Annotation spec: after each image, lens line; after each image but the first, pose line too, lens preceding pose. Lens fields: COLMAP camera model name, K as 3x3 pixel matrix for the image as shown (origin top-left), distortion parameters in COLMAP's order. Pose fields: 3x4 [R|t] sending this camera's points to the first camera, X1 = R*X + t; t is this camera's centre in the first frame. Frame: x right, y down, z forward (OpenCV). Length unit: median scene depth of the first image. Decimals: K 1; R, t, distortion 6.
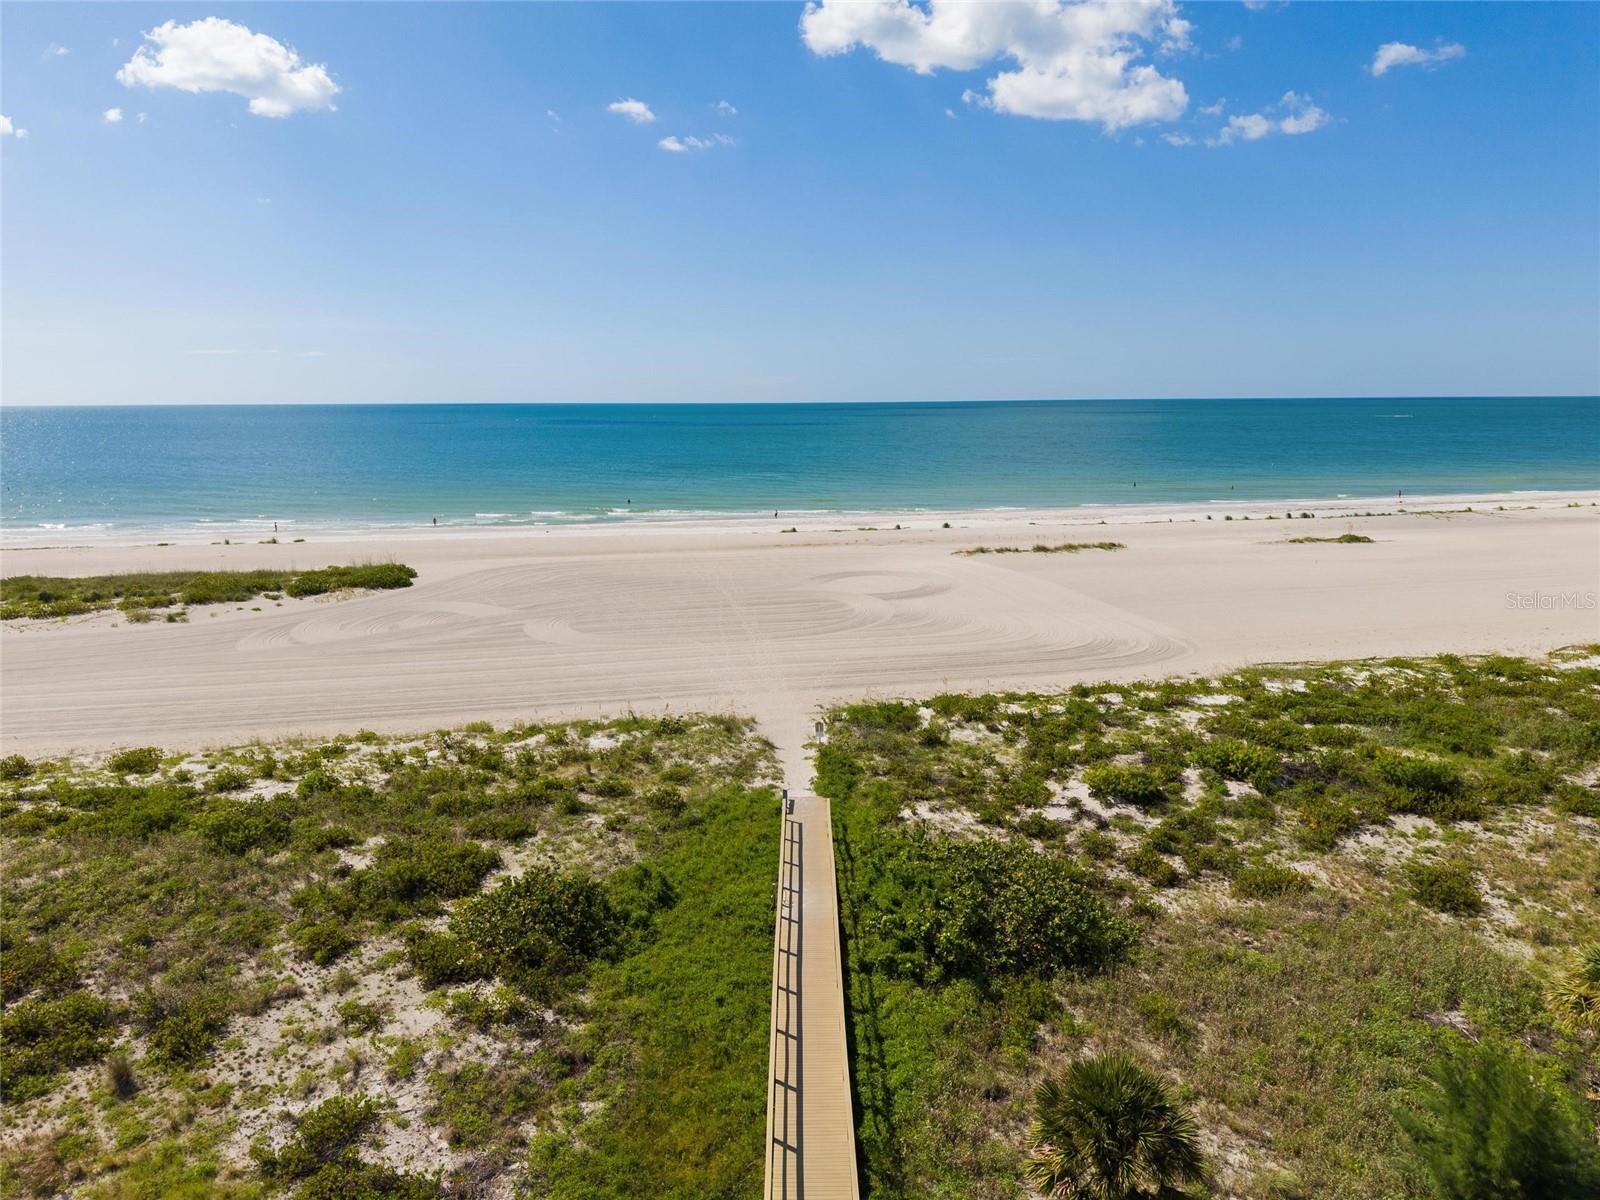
lens RADIAL K [[1072.0, 0, 800.0], [0, 1072.0, 600.0], [0, 0, 1]] dist [0.029639, -0.034659]
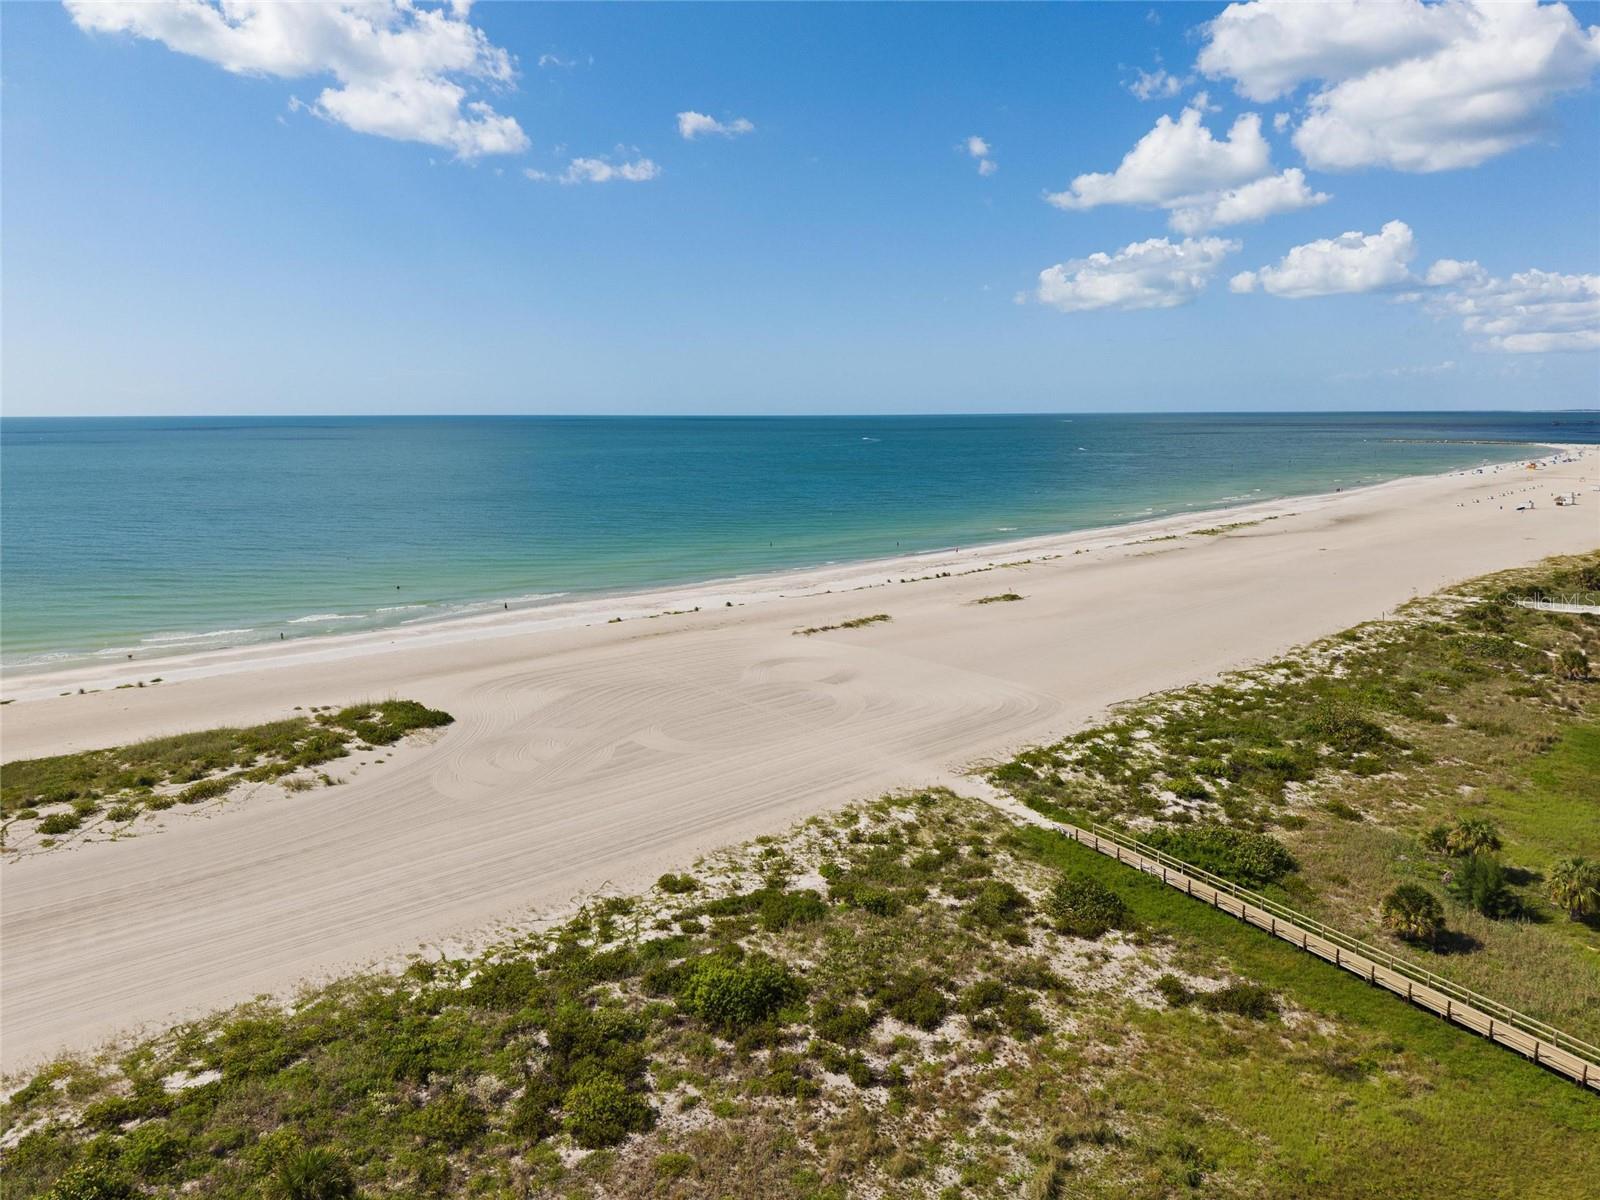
lens RADIAL K [[1072.0, 0, 800.0], [0, 1072.0, 600.0], [0, 0, 1]] dist [0.029639, -0.034659]
pose [[0.871288, -0.078320, 0.484483, -1.255402], [0.085801, 0.996289, 0.006753, -0.250366], [-0.483215, 0.035686, 0.874774, -0.398818]]
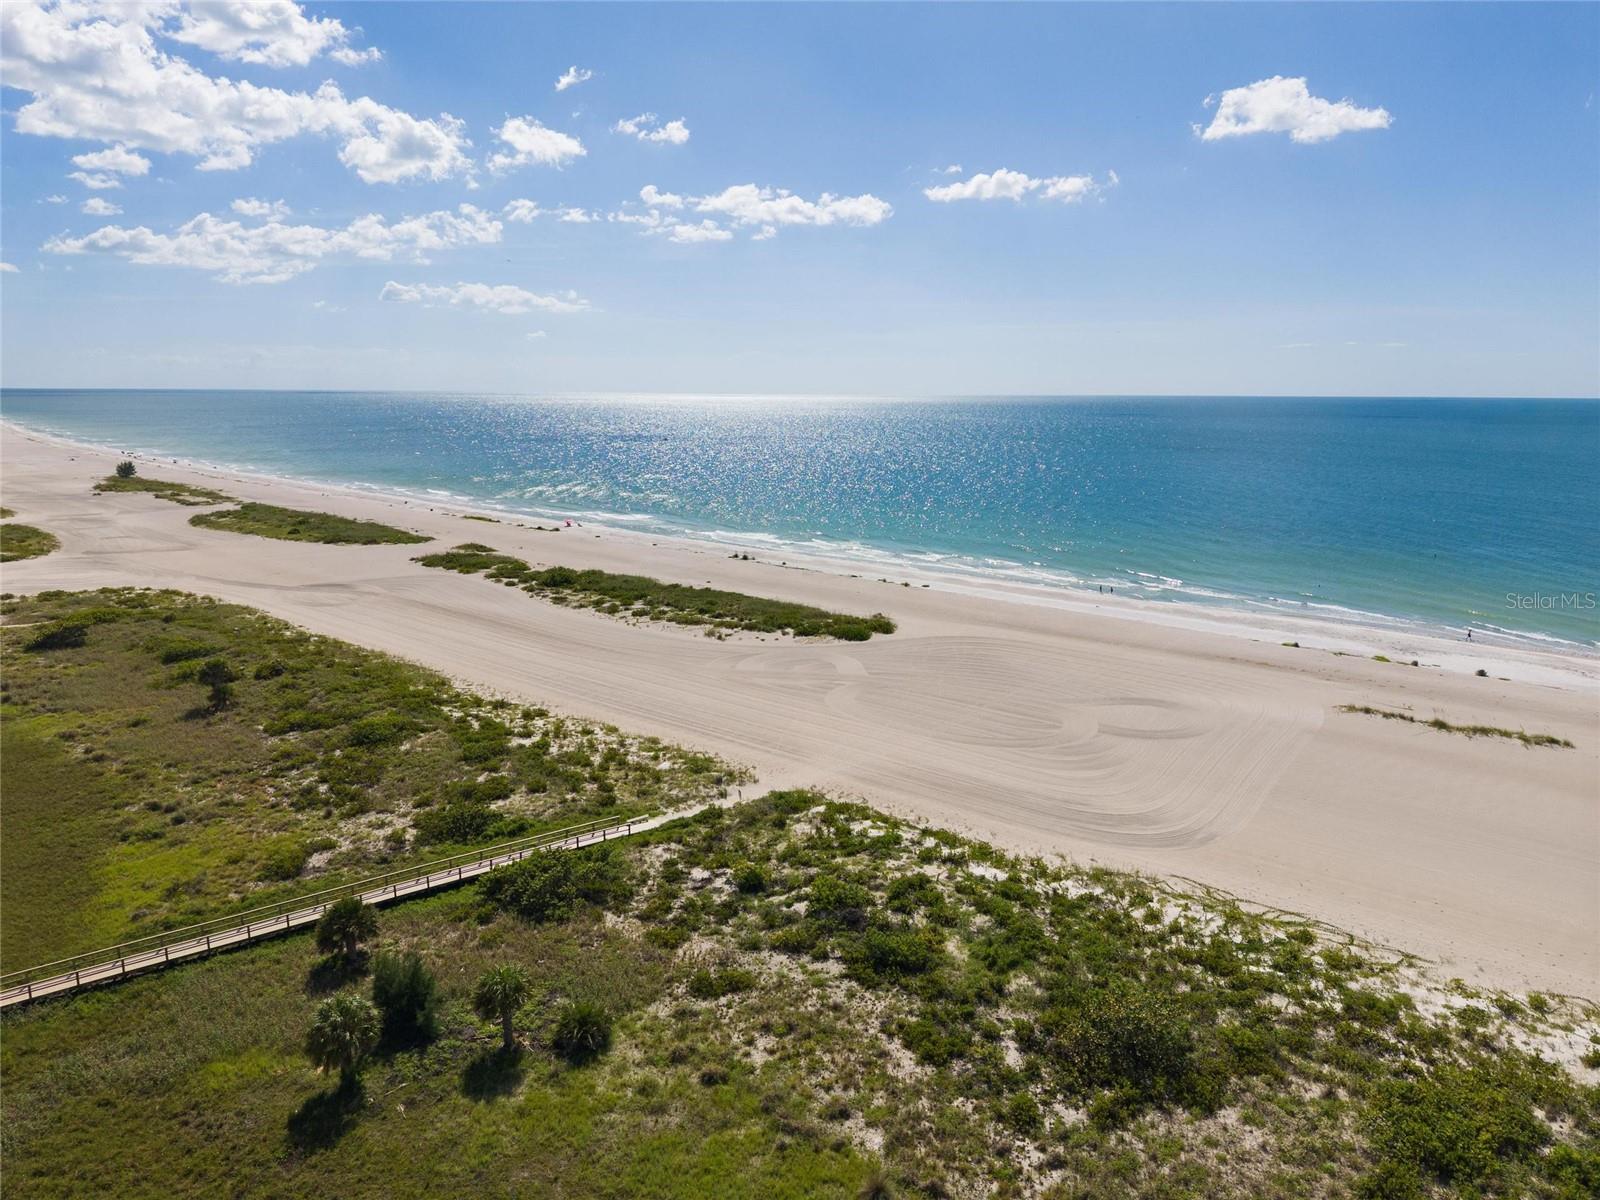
lens RADIAL K [[1096.4, 0, 820.2], [0, 1096.4, 601.6], [0, 0, 1]] dist [0.047538, -0.038017]
pose [[0.620562, 0.161915, -0.767259, 1.565116], [-0.152977, 0.984648, 0.084062, -0.386269], [0.769091, 0.065208, 0.635804, 0.018301]]
